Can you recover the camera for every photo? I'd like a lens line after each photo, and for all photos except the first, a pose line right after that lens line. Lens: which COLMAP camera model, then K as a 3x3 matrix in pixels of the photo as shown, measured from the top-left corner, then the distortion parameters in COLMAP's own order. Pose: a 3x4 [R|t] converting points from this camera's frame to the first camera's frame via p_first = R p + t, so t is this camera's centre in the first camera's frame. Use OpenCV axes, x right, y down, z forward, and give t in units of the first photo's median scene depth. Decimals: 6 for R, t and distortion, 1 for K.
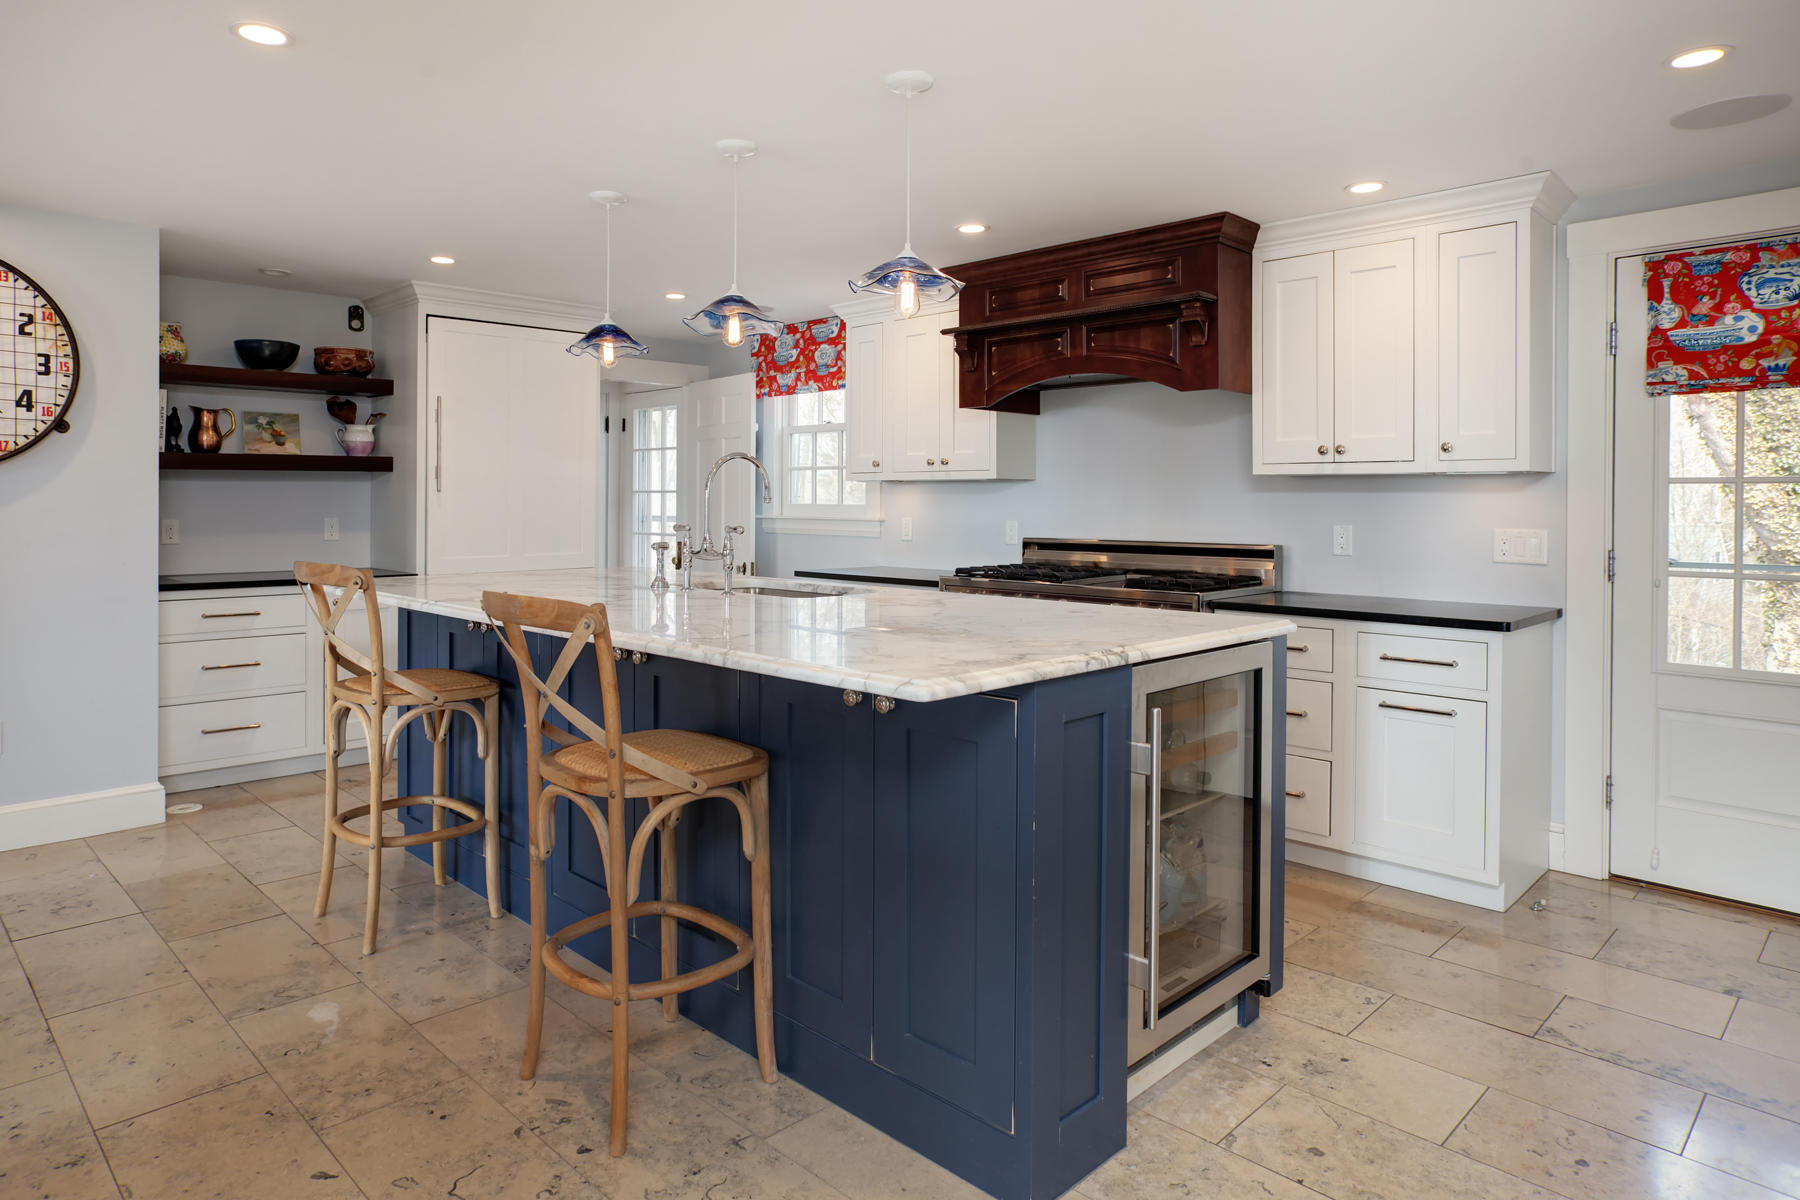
lens RADIAL K [[1058.0, 0, 900.0], [0, 1058.0, 600.0], [0, 0, 1]] dist [-0.066309, 0.045364]
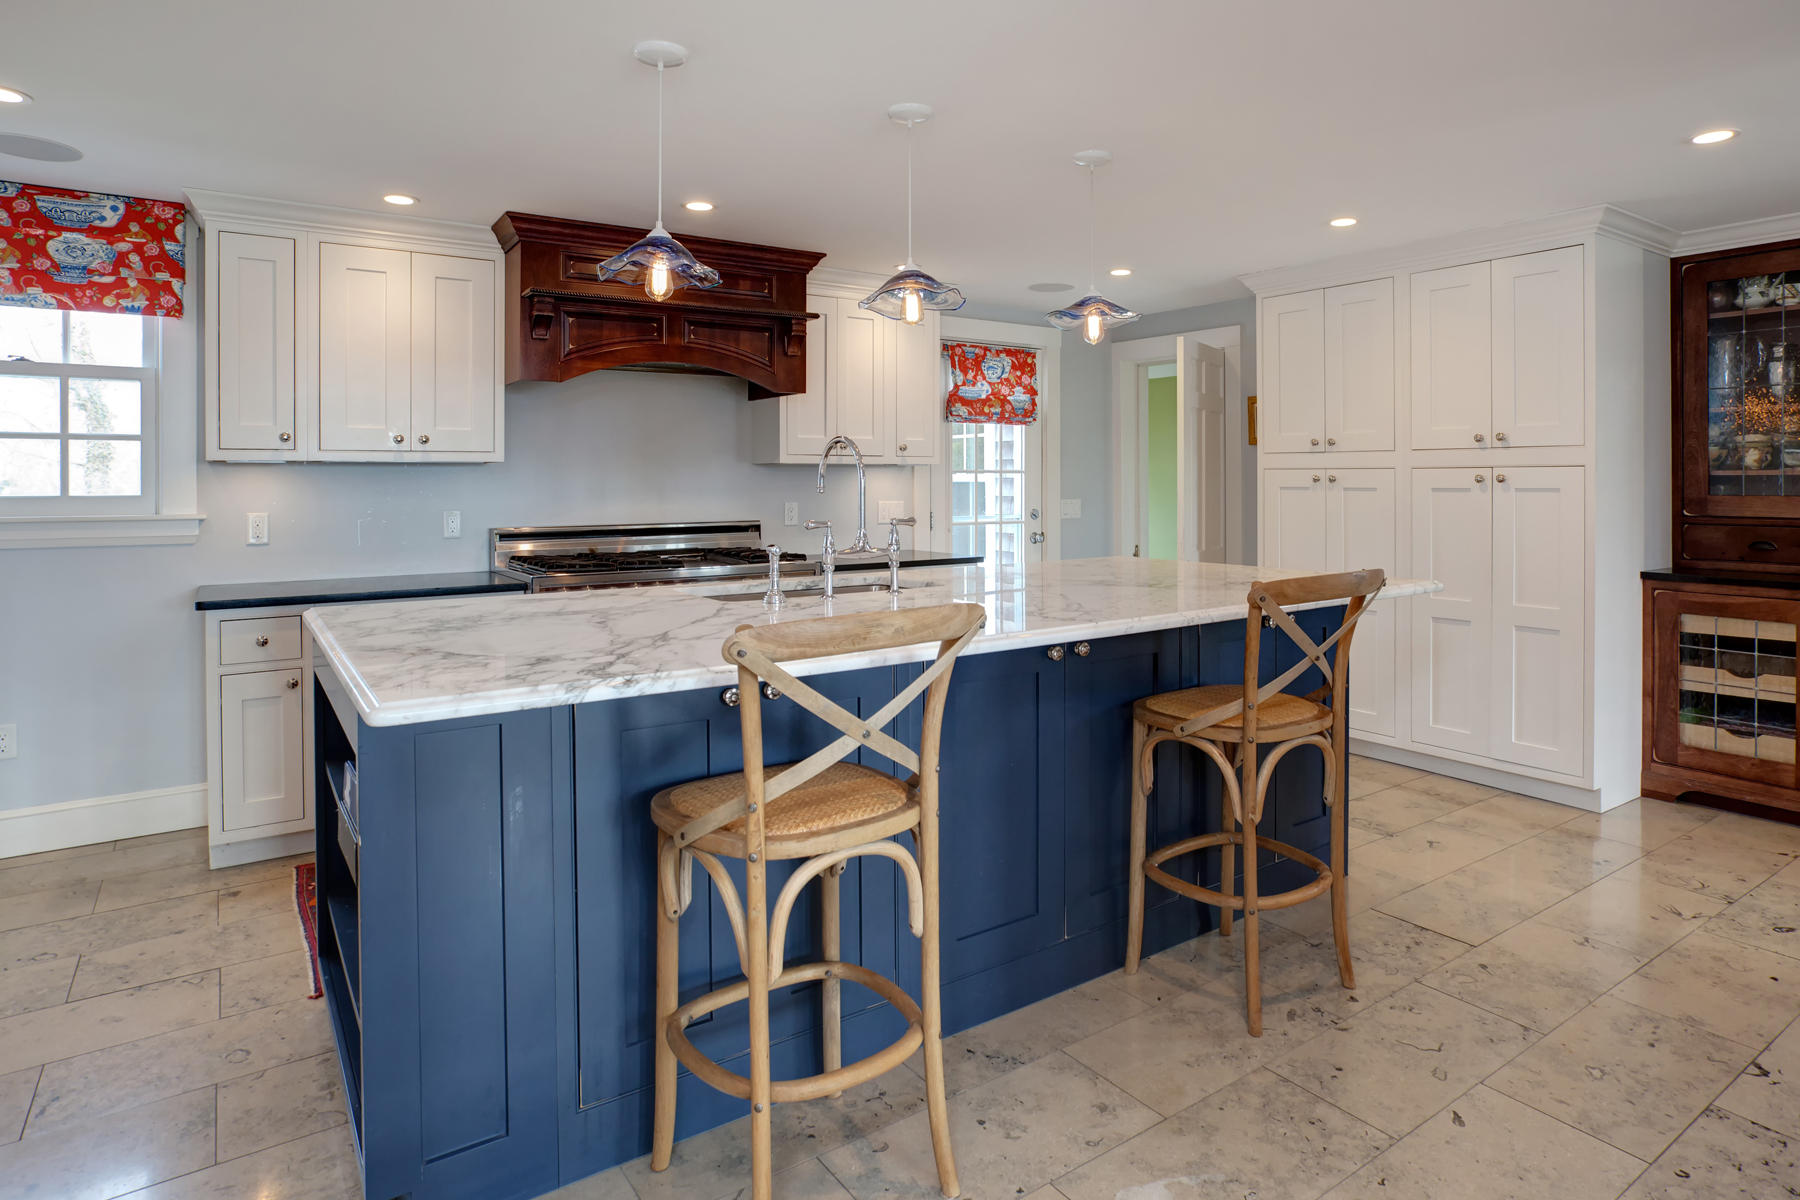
lens RADIAL K [[1012.8, 0, 903.7], [0, 1012.8, 544.0], [0, 0, 1]] dist [-0.003843, -0.017000]
pose [[0.188312, -0.059589, 0.980300, -0.992445], [0.098863, 0.994238, 0.041445, -0.075329], [-0.977121, 0.089110, 0.193118, 0.790943]]
